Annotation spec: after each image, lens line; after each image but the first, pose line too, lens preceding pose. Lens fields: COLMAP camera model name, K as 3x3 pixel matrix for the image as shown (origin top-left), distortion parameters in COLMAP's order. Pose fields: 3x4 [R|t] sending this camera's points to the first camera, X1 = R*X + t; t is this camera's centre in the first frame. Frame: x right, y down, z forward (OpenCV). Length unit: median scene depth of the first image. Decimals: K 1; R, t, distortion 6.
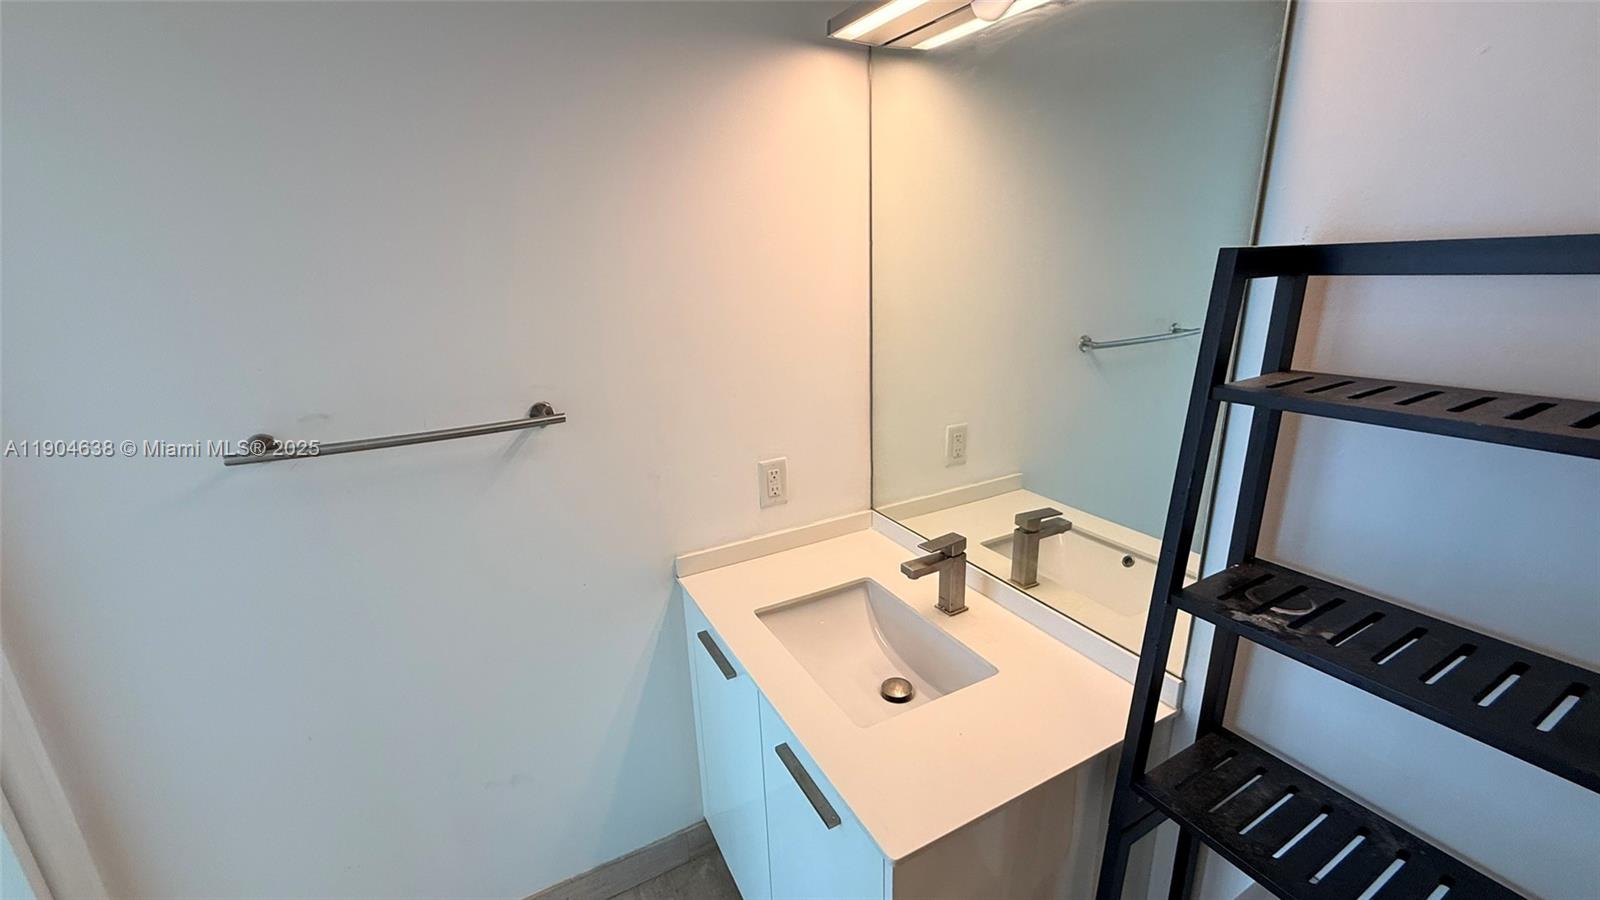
lens RADIAL K [[637.3, 0, 798.9], [0, 637.3, 446.7], [0, 0, 1]] dist [0.000002, -0.000032]
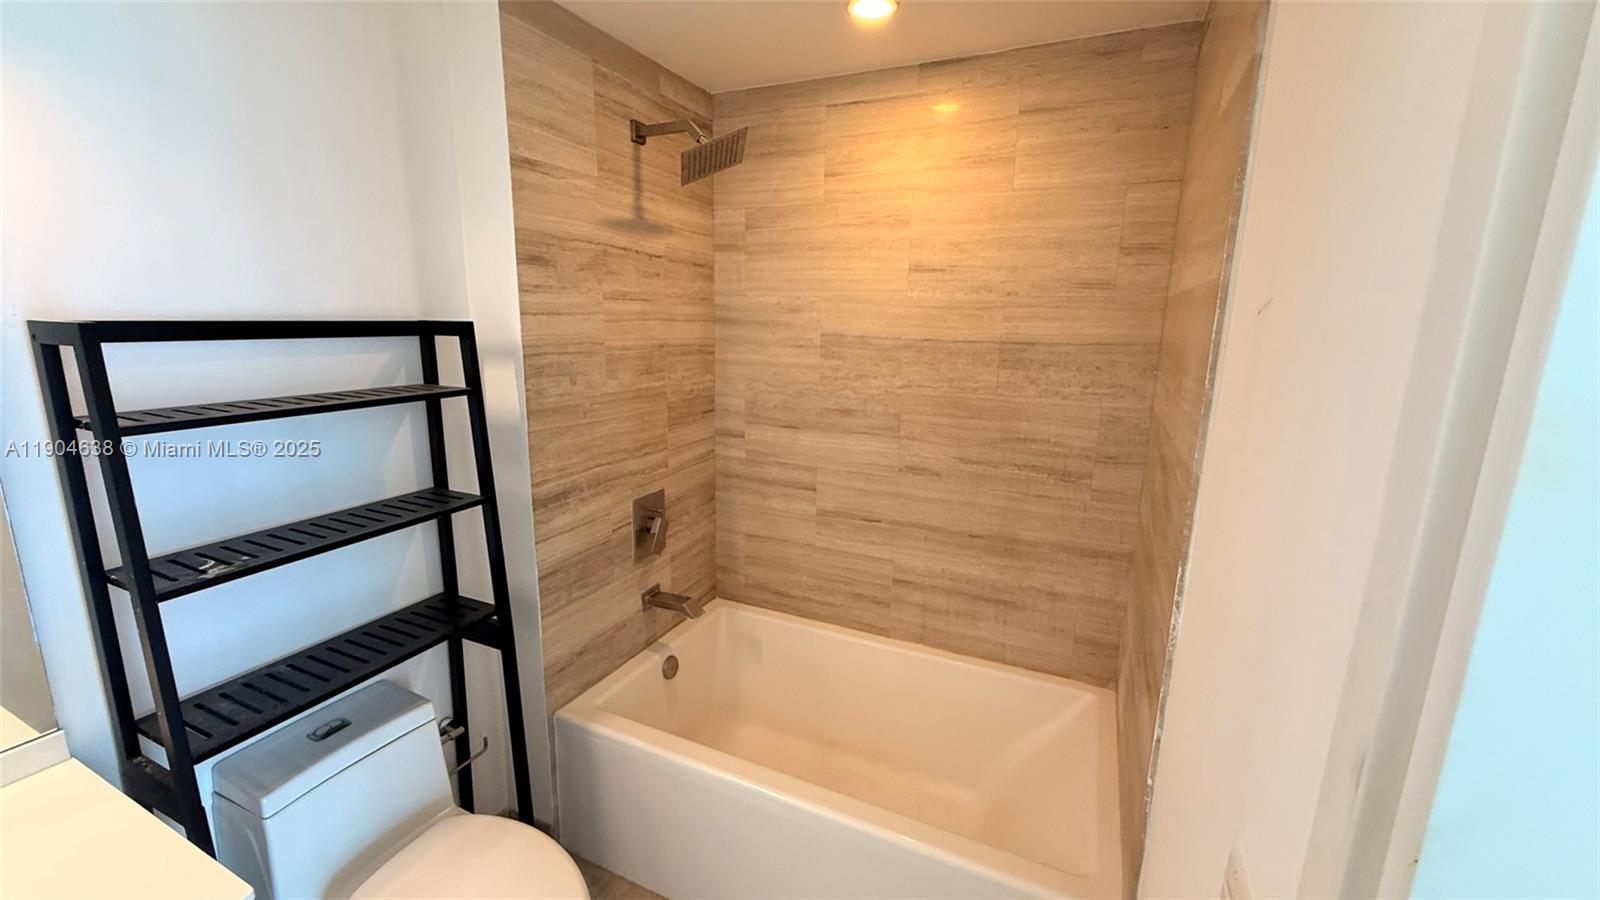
lens RADIAL K [[637.3, 0, 797.6], [0, 637.3, 452.3], [0, 0, 1]] dist [0.000002, -0.000032]
pose [[-0.591538, -0.138761, 0.794247, -1.208323], [0.239907, 0.910170, 0.337692, -0.153770], [-0.769758, 0.390303, -0.505110, 0.613104]]
